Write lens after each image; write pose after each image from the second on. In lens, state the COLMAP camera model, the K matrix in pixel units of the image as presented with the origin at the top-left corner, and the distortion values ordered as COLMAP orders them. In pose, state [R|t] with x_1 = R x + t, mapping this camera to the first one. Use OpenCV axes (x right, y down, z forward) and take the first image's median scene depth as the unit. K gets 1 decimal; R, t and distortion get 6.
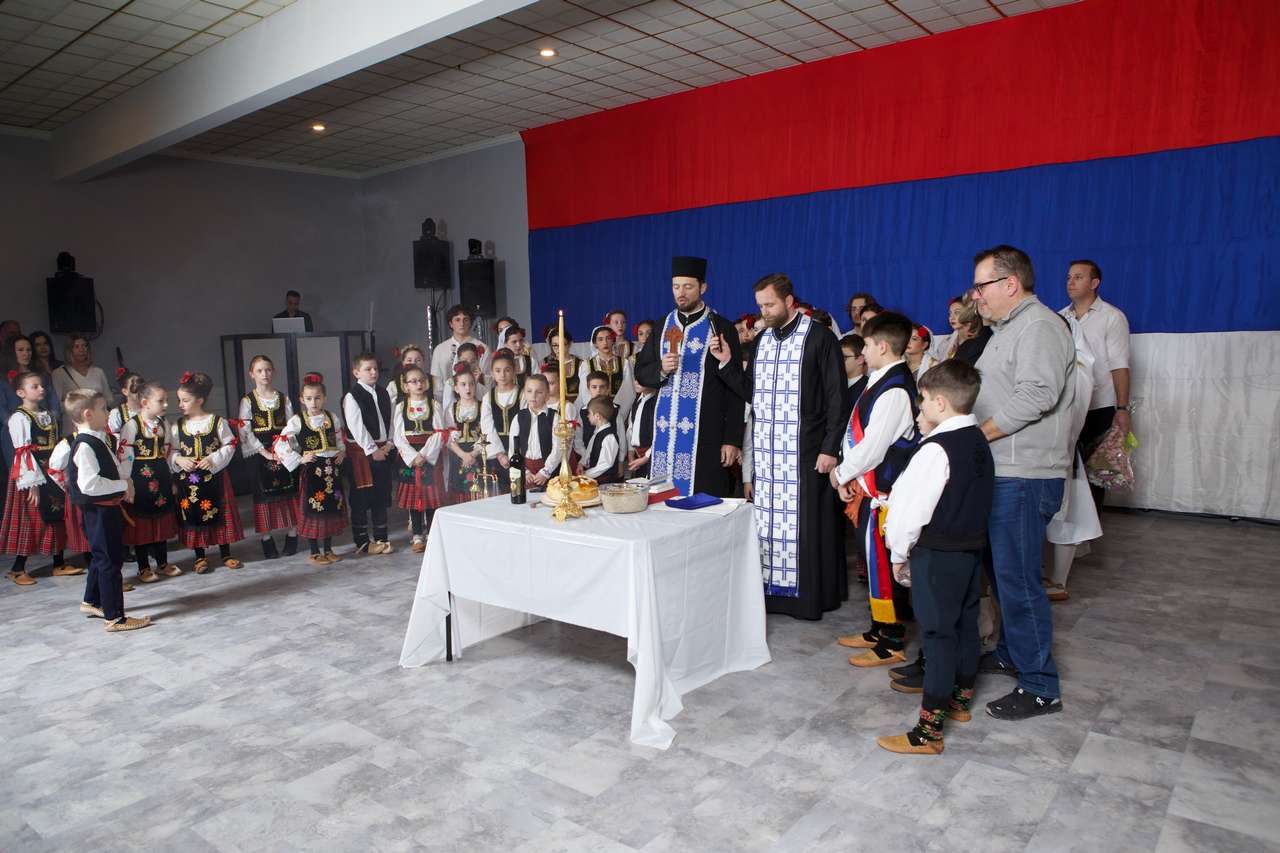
lens RADIAL K [[899.8, 0, 638.7], [0, 899.8, 420.2], [0, 0, 1]] dist [-0.102478, 0.074443]
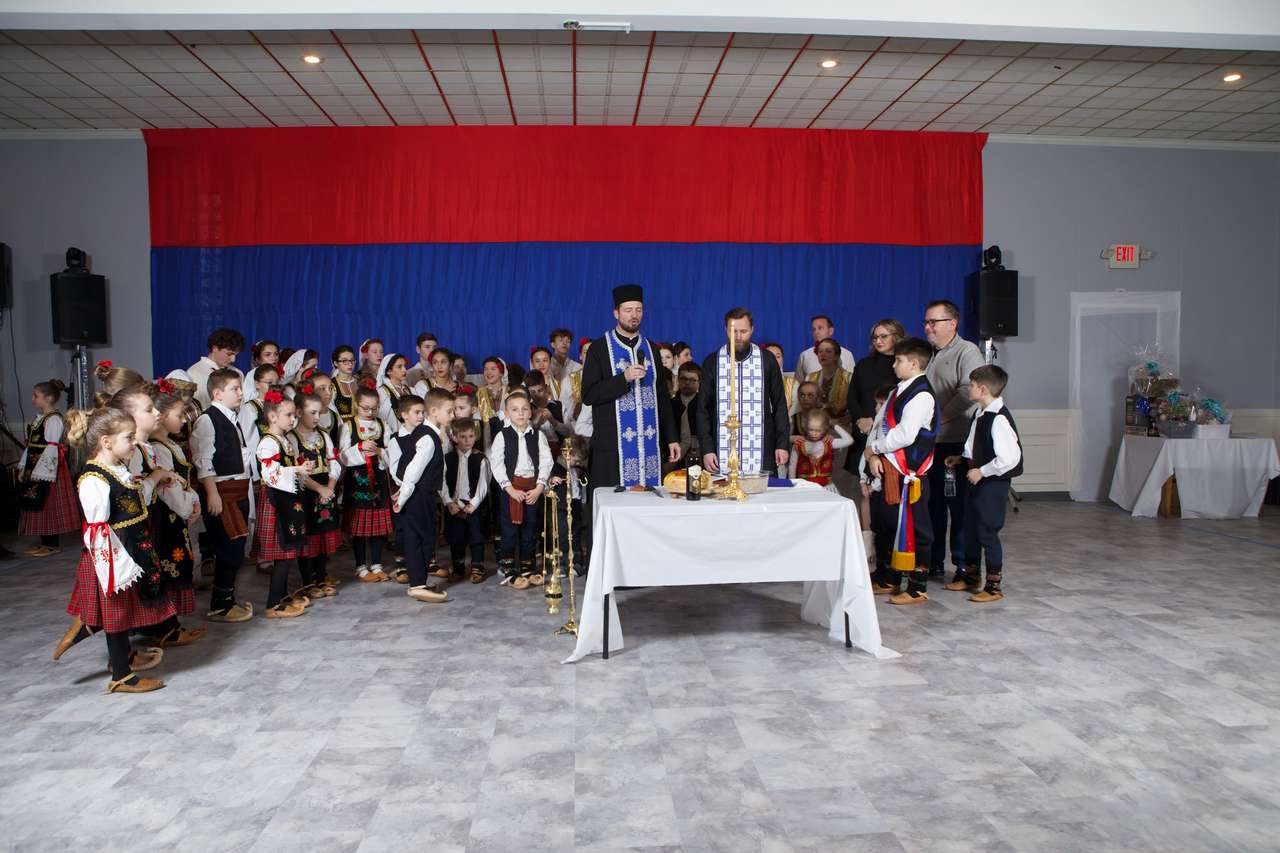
lens RADIAL K [[899.8, 0, 642.0], [0, 899.8, 429.0], [0, 0, 1]] dist [-0.102478, 0.074443]
pose [[0.731925, -0.012588, 0.681269, -0.927851], [0.055428, 0.997616, -0.041117, 0.057022], [-0.679127, 0.067856, 0.730878, 0.221661]]
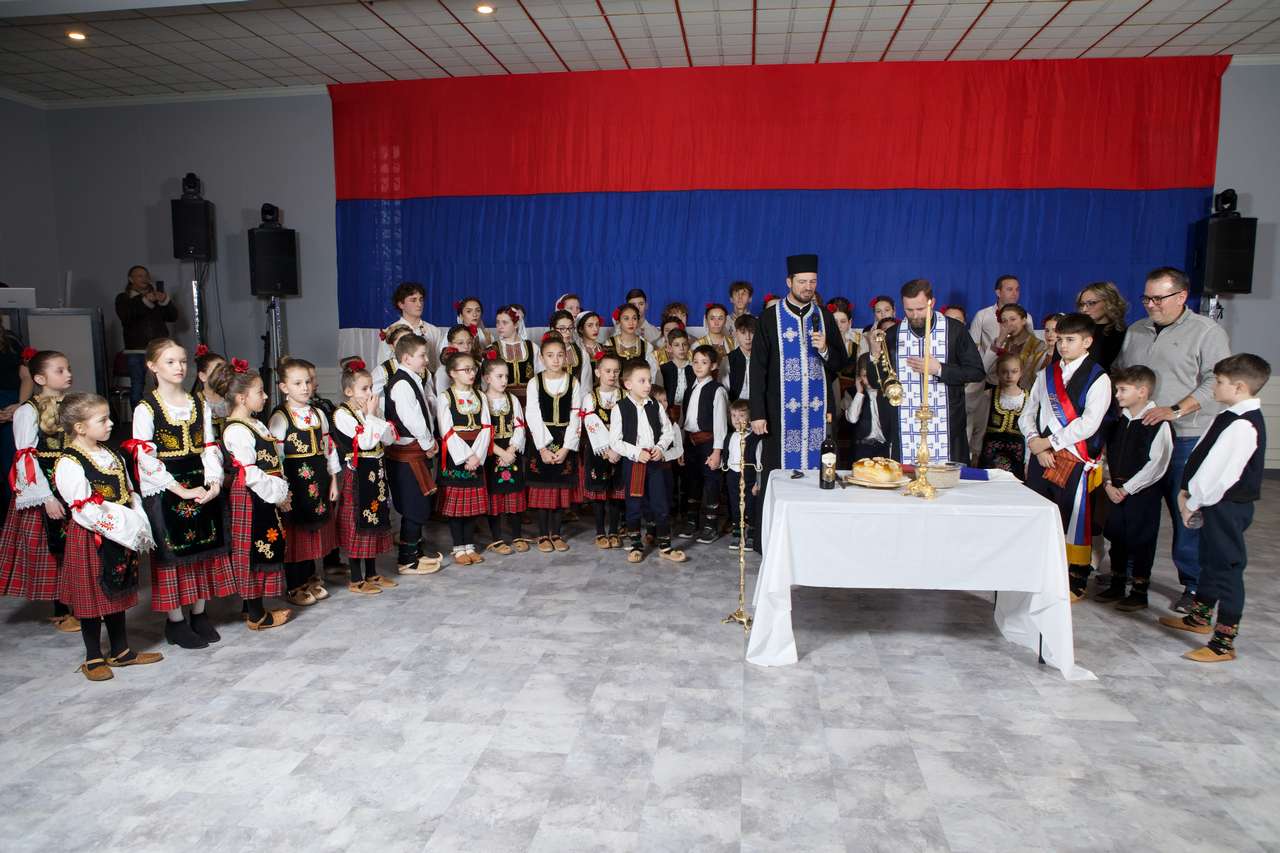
lens RADIAL K [[899.8, 0, 634.6], [0, 899.8, 421.6], [0, 0, 1]] dist [-0.102478, 0.074443]
pose [[0.849795, -0.035100, 0.525944, -0.896264], [0.027274, 0.999372, 0.022626, -0.013162], [-0.526408, -0.004882, 0.850218, 0.272736]]
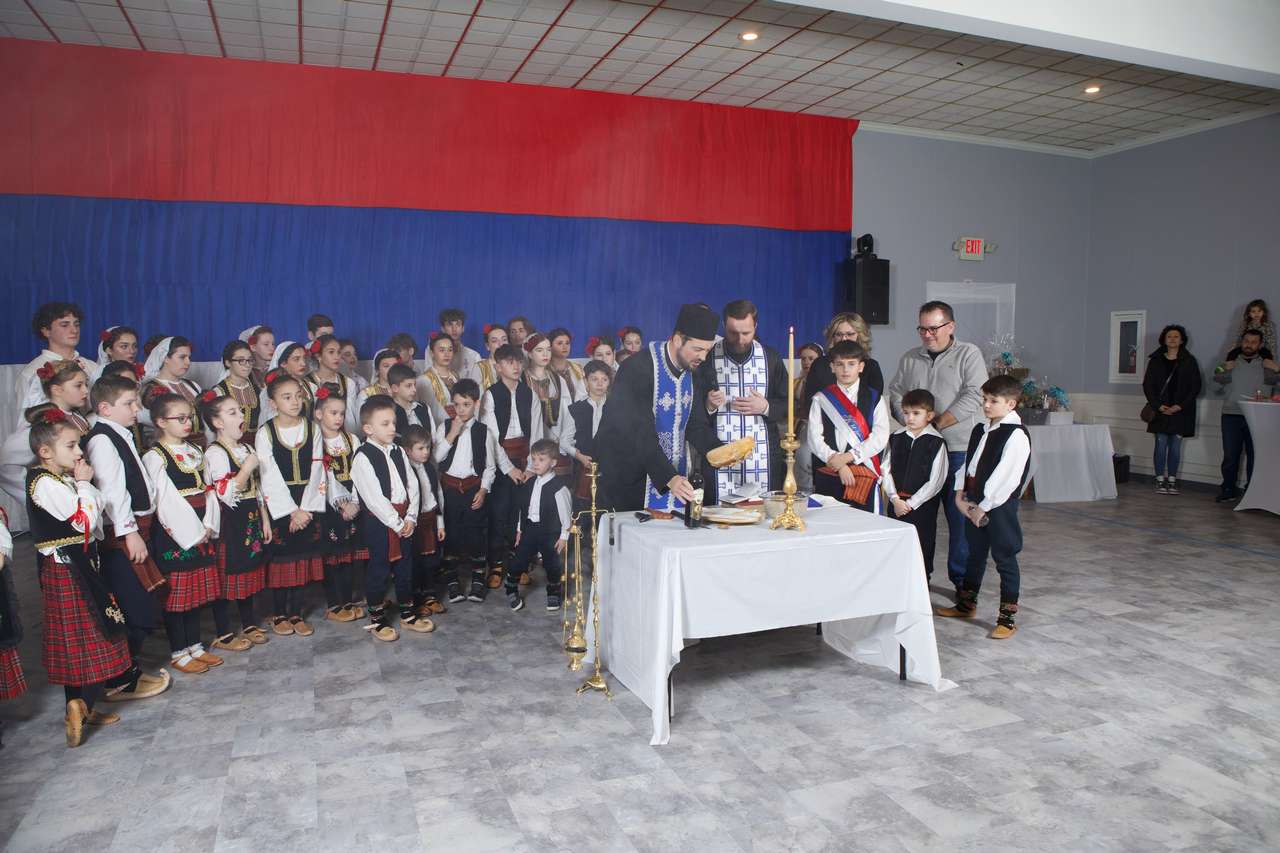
lens RADIAL K [[899.8, 0, 635.1], [0, 899.8, 431.4], [0, 0, 1]] dist [-0.102478, 0.074443]
pose [[0.507049, -0.052734, 0.860302, -1.020738], [0.070449, 0.997323, 0.019612, -0.034671], [-0.859033, 0.050664, 0.509407, 0.604476]]
